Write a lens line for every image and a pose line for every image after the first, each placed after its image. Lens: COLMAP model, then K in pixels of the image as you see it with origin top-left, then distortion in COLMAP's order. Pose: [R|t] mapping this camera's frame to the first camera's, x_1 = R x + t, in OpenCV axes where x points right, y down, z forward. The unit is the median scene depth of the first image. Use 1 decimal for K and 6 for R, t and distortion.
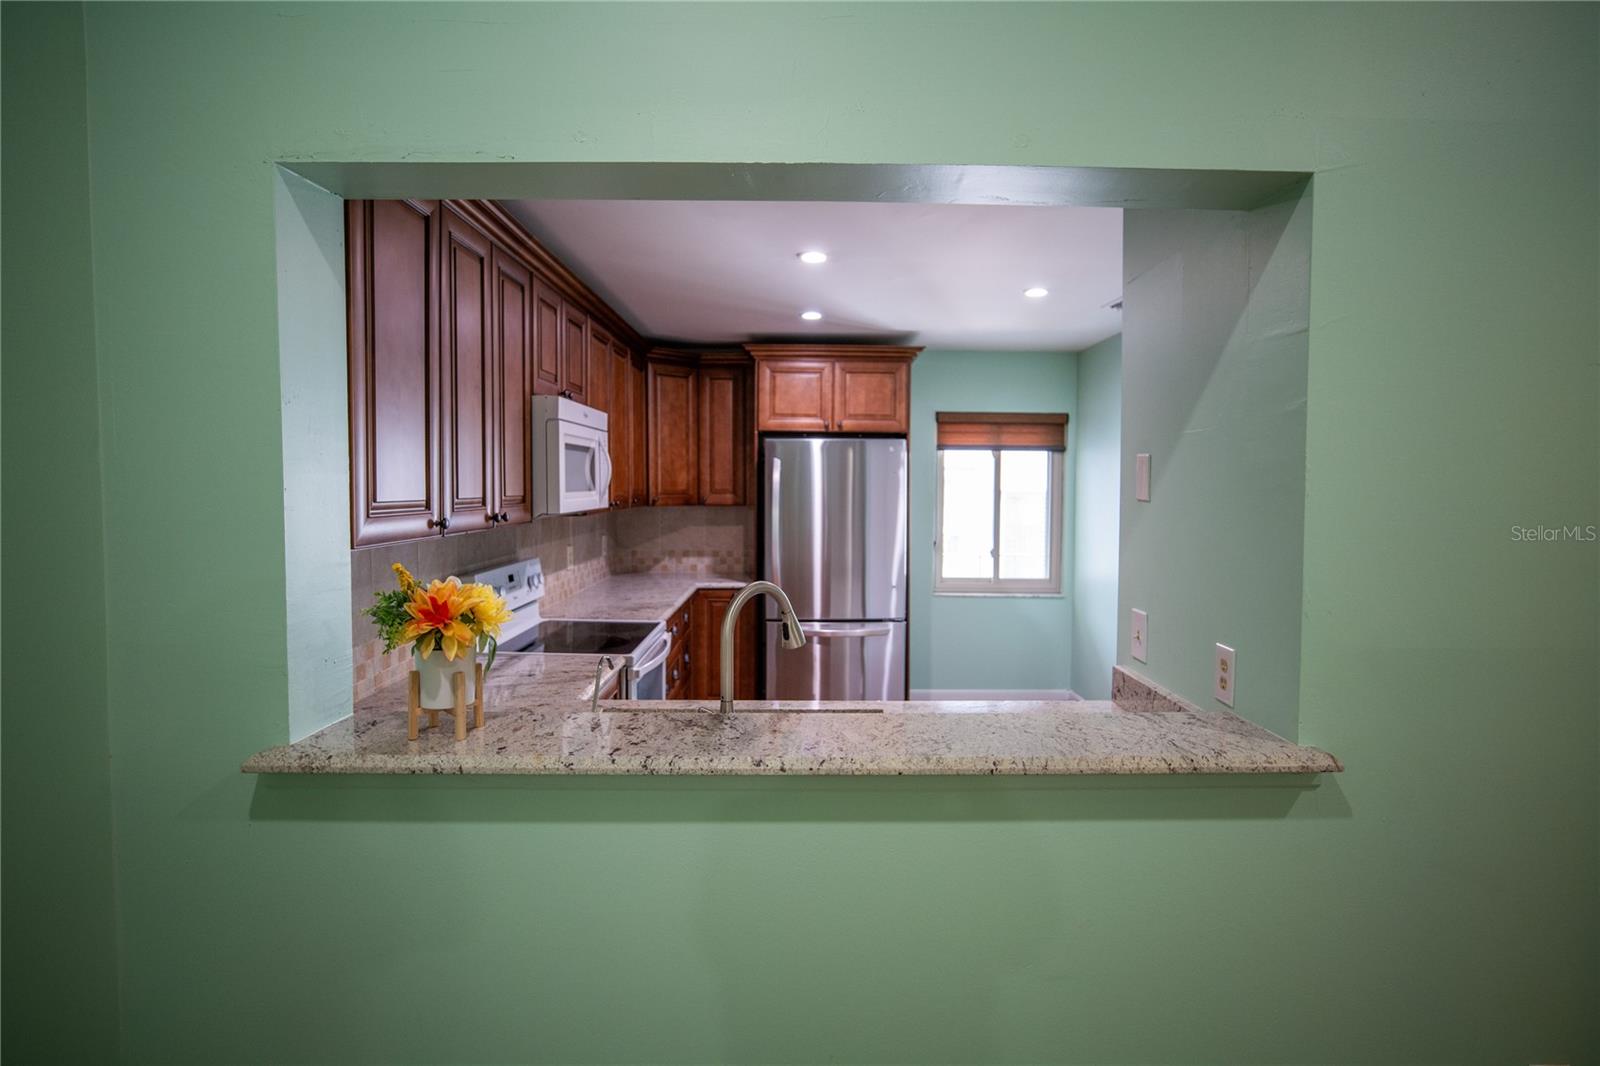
lens RADIAL K [[831.3, 0, 814.6], [0, 831.3, 524.4], [0, 0, 1]] dist [-0.032692, 0.016438]
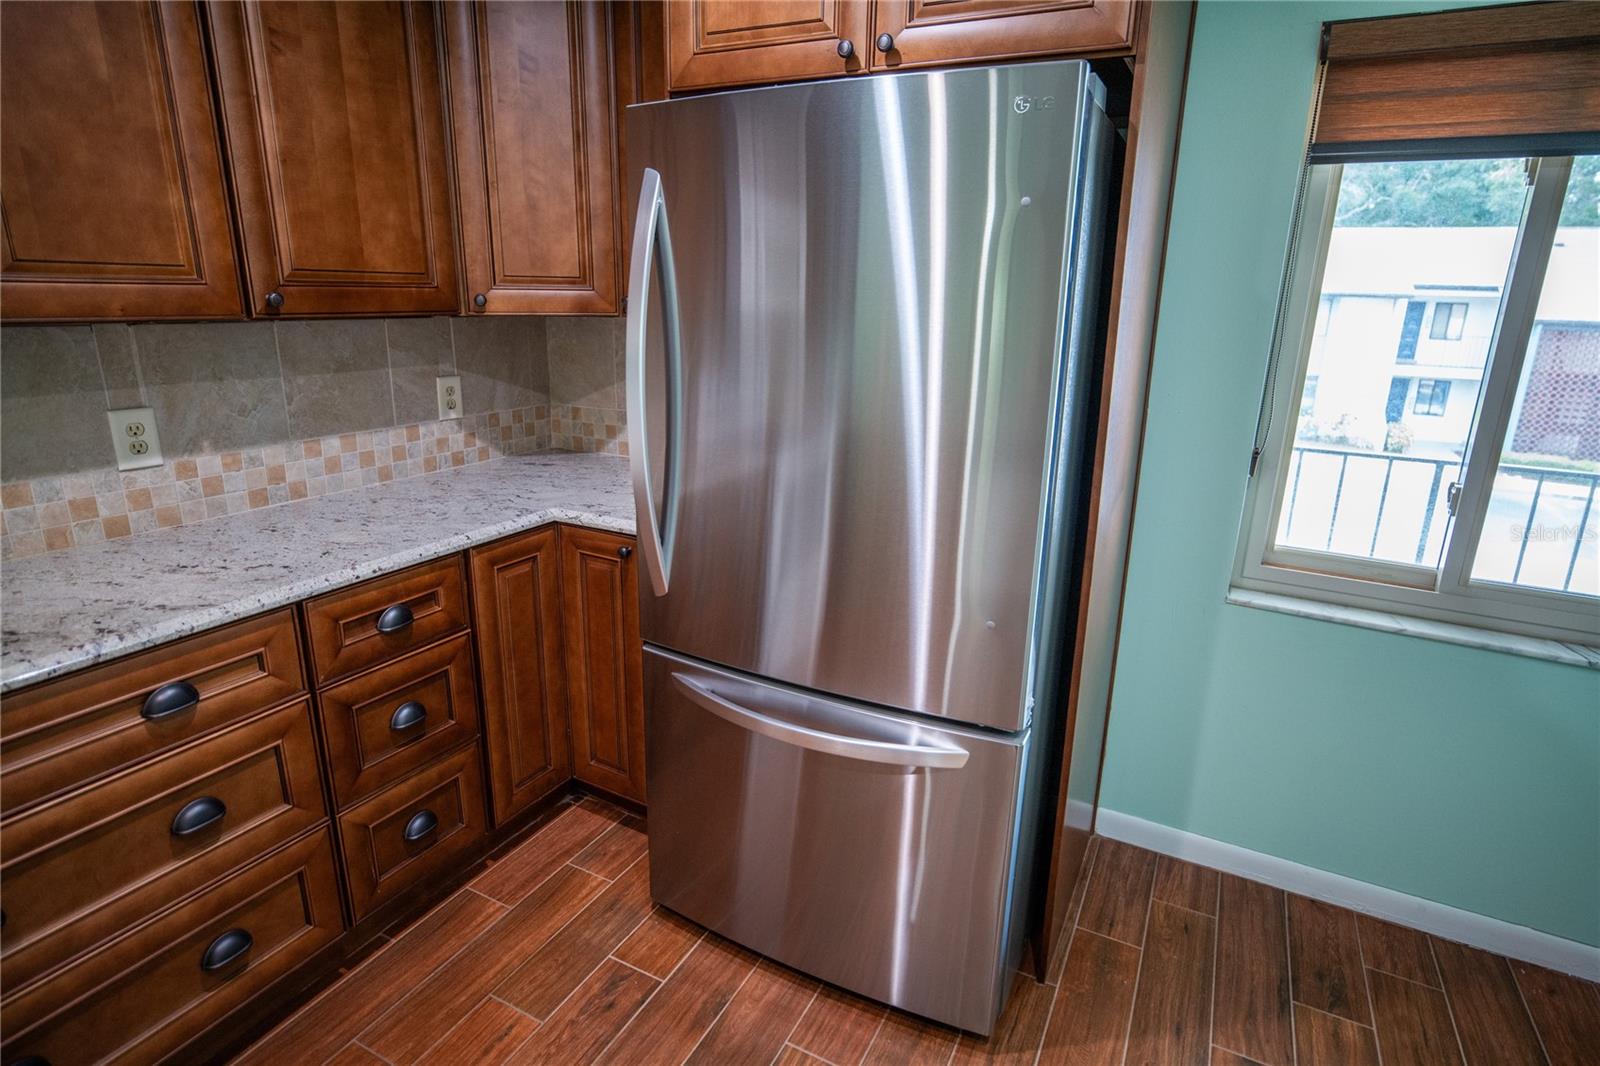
lens RADIAL K [[831.3, 0, 814.6], [0, 831.3, 524.4], [0, 0, 1]] dist [-0.032692, 0.016438]
pose [[0.879354, 0.144888, -0.453590, 0.145503], [-0.043549, 0.973062, 0.226393, -0.018979], [0.474173, -0.179326, 0.861976, 0.630083]]
